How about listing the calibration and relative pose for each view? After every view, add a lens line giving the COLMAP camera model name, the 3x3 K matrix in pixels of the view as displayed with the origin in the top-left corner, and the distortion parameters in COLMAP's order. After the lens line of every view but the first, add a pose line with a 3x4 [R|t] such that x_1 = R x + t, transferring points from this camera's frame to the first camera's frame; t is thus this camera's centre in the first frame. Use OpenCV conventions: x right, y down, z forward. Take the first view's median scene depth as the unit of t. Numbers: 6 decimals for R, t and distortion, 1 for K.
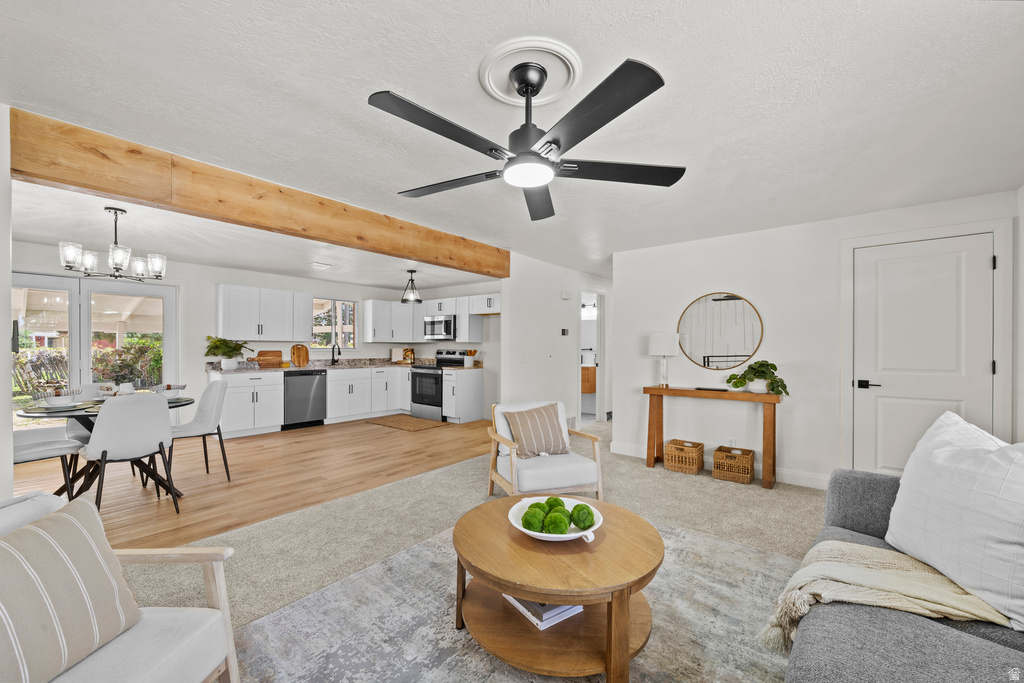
lens RADIAL K [[405.5, 0, 508.8], [0, 405.5, 349.2], [0, 0, 1]] dist [-0.000397, -0.000061]
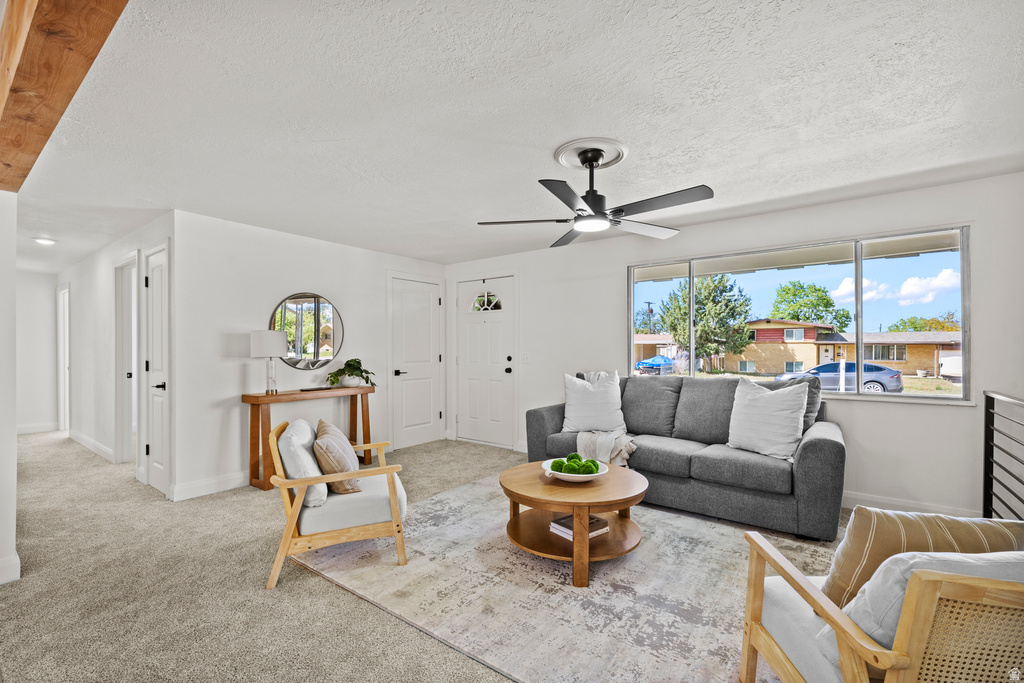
lens RADIAL K [[447.6, 0, 507.1], [0, 447.6, 350.2], [0, 0, 1]] dist [-0.001181, 0.000023]
pose [[-0.040908, -0.005114, 0.999150, -0.379224], [0.005939, 0.999968, 0.005361, -0.000456], [-0.999145, 0.006154, -0.040877, 0.345261]]
